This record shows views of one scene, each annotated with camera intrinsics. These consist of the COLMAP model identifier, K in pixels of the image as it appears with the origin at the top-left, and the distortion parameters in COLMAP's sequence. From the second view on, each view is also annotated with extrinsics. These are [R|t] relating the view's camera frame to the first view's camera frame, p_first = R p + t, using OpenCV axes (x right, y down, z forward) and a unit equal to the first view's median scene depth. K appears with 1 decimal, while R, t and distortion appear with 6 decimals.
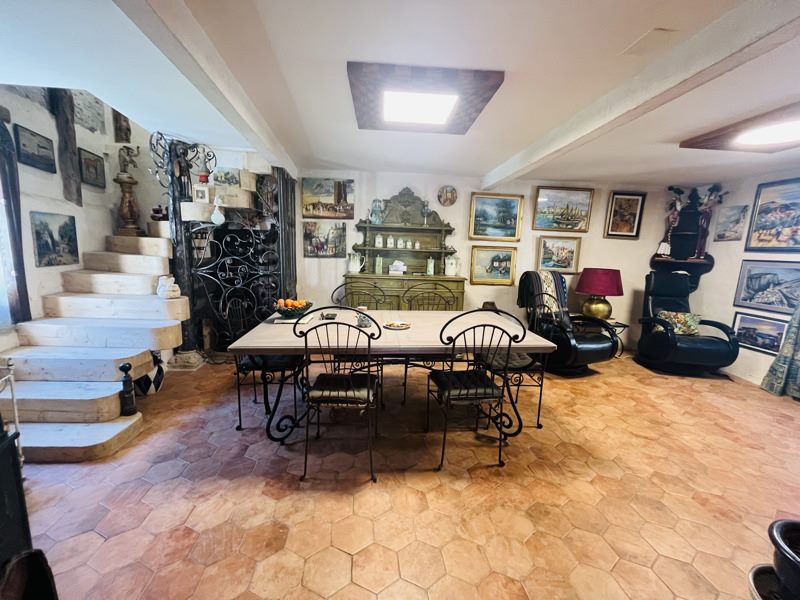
lens RADIAL K [[320.9, 0, 400.0], [0, 320.9, 301.7], [0, 0, 1]] dist [-0.011903, 0.000284]
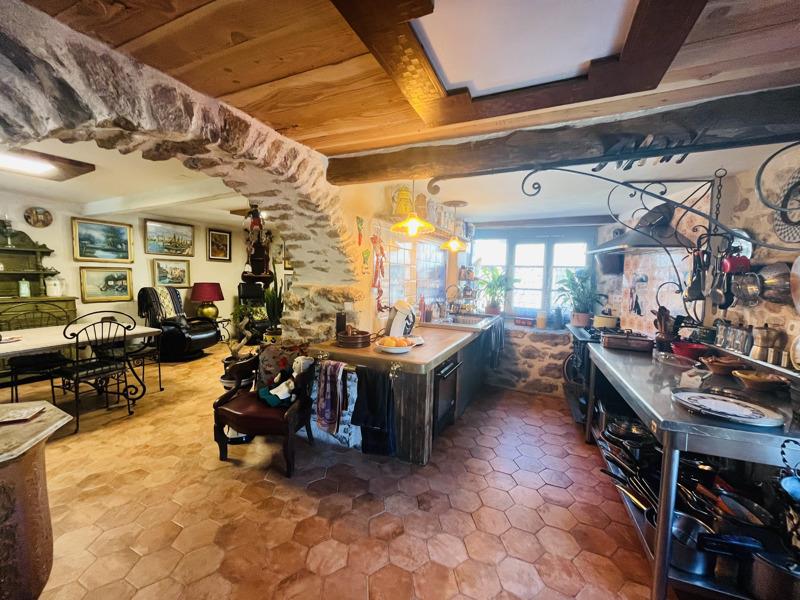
lens RADIAL K [[320.9, 0, 402.3], [0, 320.9, 299.9], [0, 0, 1]] dist [-0.011903, 0.000284]
pose [[0.524001, -0.088363, 0.847121, -0.115253], [0.130287, 0.991214, 0.022802, 0.050298], [-0.841694, 0.098421, 0.530910, -0.453882]]
